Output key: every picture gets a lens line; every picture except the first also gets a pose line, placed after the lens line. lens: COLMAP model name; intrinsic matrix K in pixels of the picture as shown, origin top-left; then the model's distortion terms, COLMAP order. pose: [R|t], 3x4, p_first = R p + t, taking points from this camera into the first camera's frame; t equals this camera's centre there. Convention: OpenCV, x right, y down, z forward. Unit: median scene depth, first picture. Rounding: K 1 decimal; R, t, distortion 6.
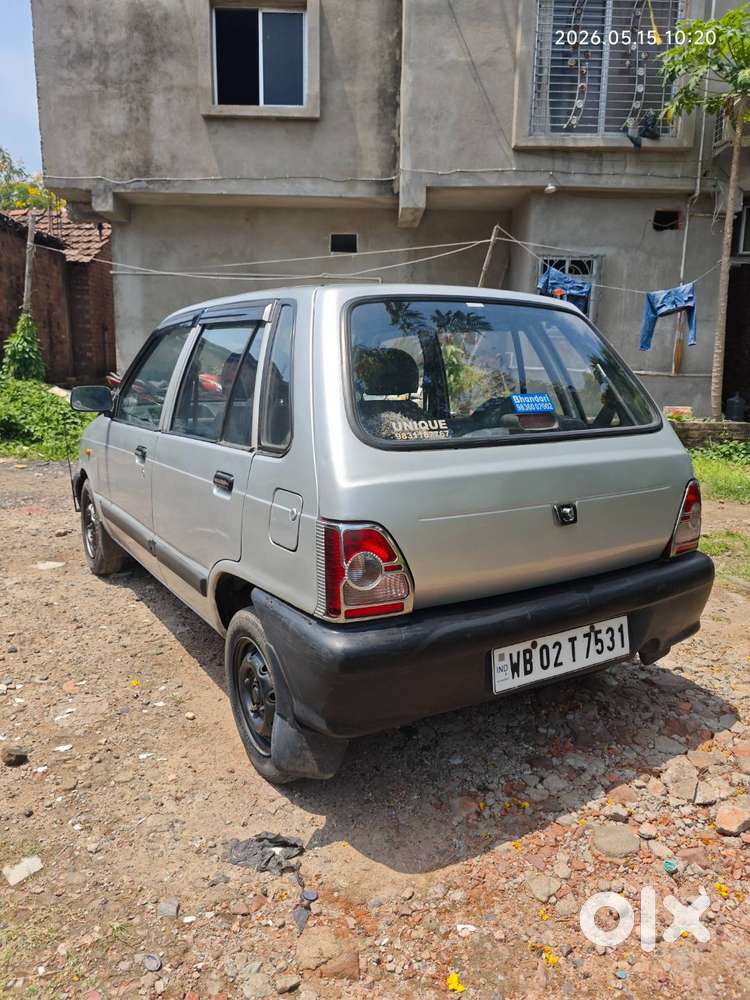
lens RADIAL K [[714.3, 0, 371.8], [0, 714.3, 486.2], [0, 0, 1]] dist [-0.000836, -0.004481]
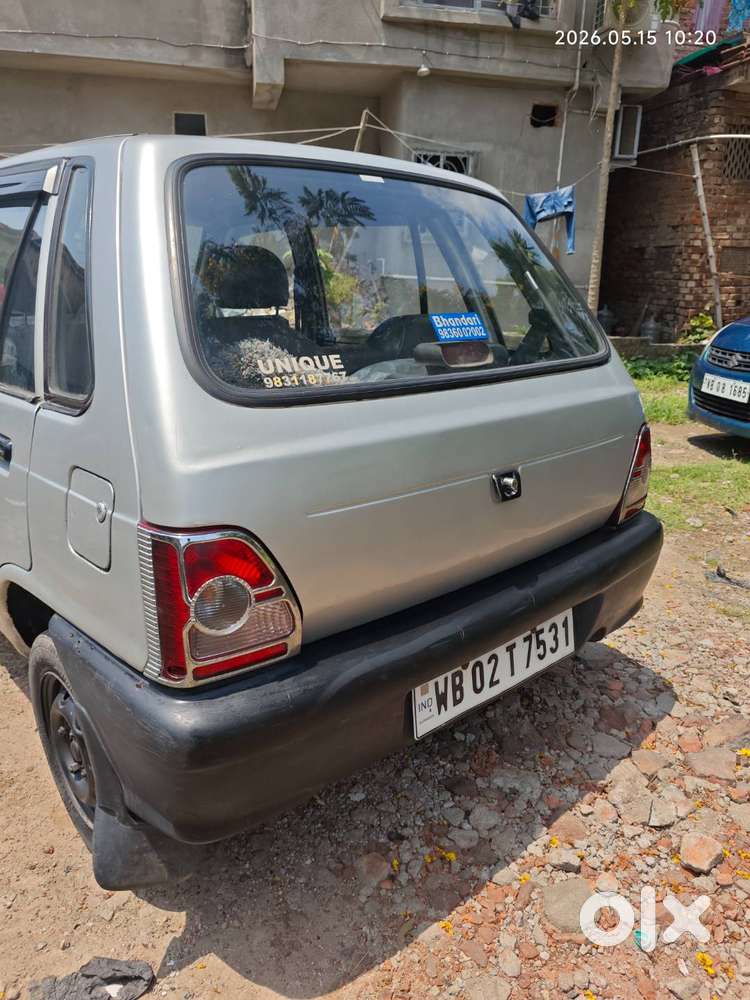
lens RADIAL K [[721.8, 0, 378.3], [0, 721.8, 496.3], [0, 0, 1]] dist [0.000225, -0.008203]
pose [[0.981274, -0.042806, 0.187799, 0.006782], [0.017604, 0.990843, 0.133866, -0.042942], [-0.191809, -0.128053, 0.973042, 0.274871]]
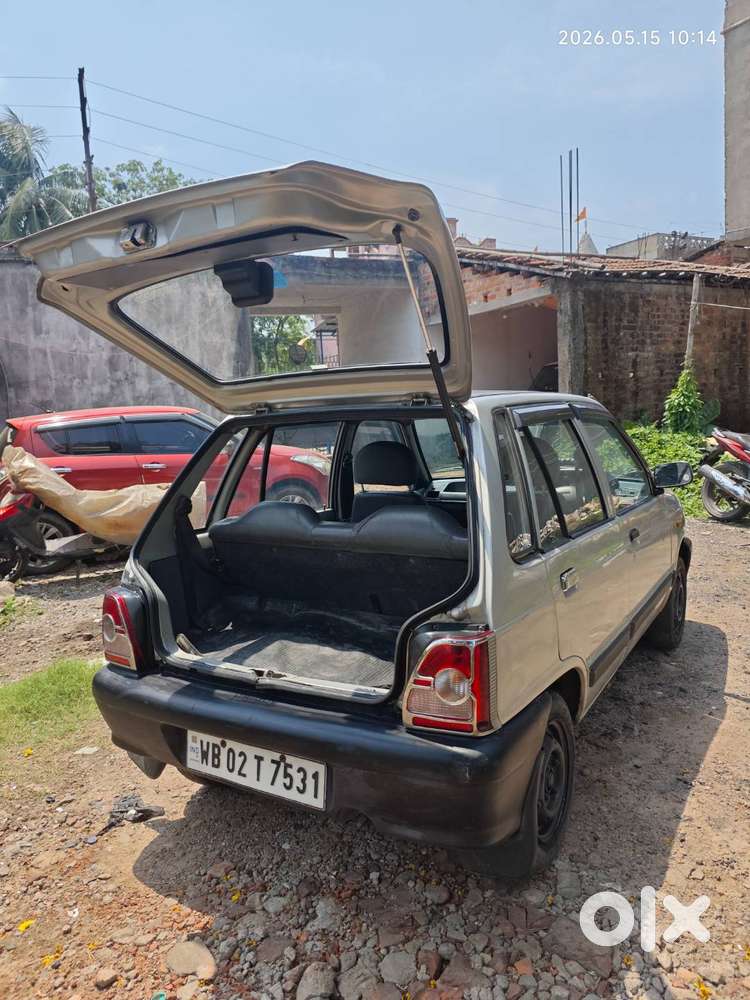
lens RADIAL K [[714.4, 0, 381.1], [0, 714.4, 484.0], [0, 0, 1]] dist [0.002192, -0.006267]
pose [[0.470327, 0.056969, -0.880651, 1.092812], [-0.103411, 0.994597, 0.009112, -0.173073], [0.876412, 0.086783, 0.473677, 0.576783]]
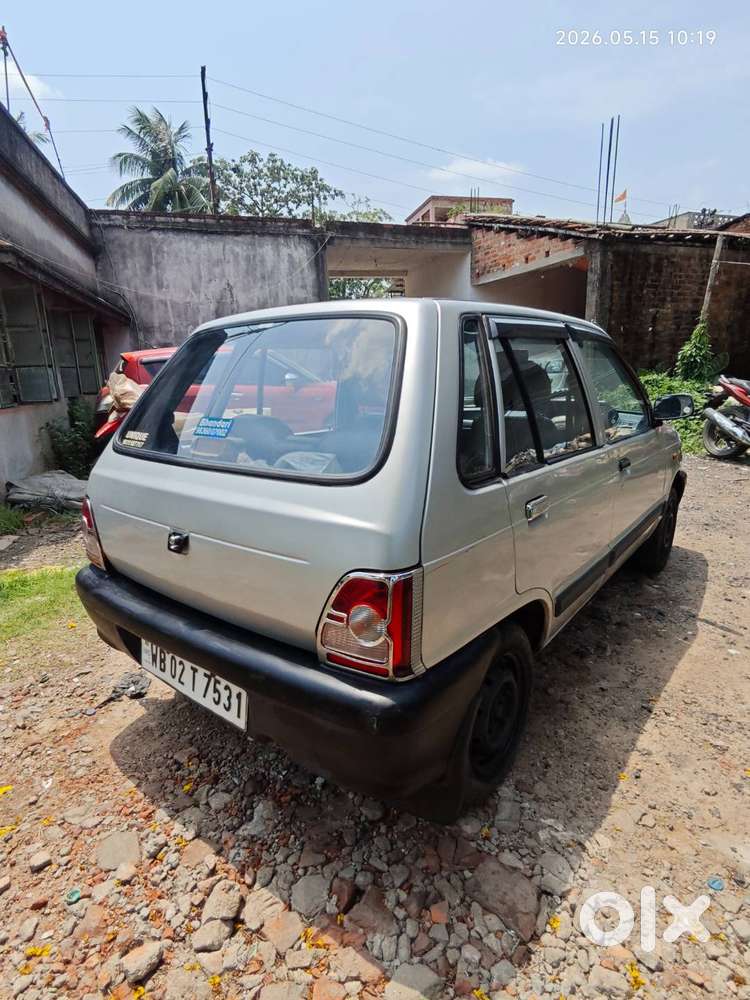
lens RADIAL K [[544.5, 0, 374.4], [0, 544.5, 494.1], [0, 0, 1]] dist [-0.020880, 0.014452]
pose [[0.356933, 0.197344, -0.913046, 0.903465], [-0.134974, 0.978068, 0.158633, -0.157287], [0.924327, 0.066616, 0.375742, 0.835759]]
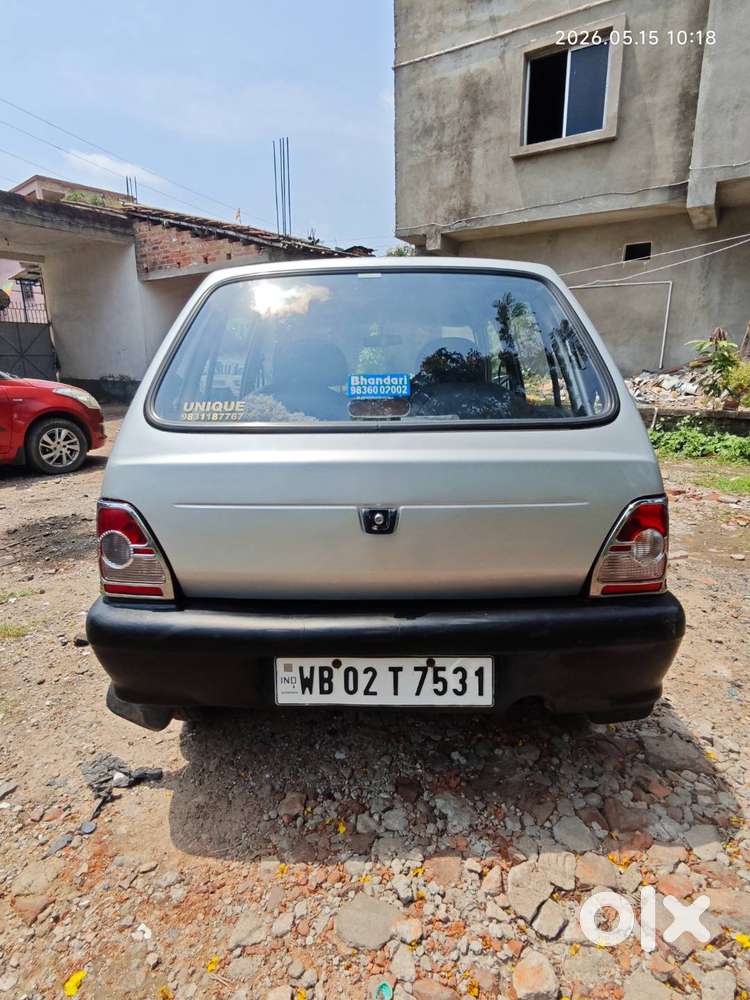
lens RADIAL K [[544.5, 0, 374.4], [0, 544.5, 494.1], [0, 0, 1]] dist [-0.020880, 0.014452]
pose [[0.843764, 0.105087, -0.526326, 0.515218], [-0.074962, 0.994107, 0.078312, -0.034473], [0.531453, -0.026623, 0.846669, 0.404722]]
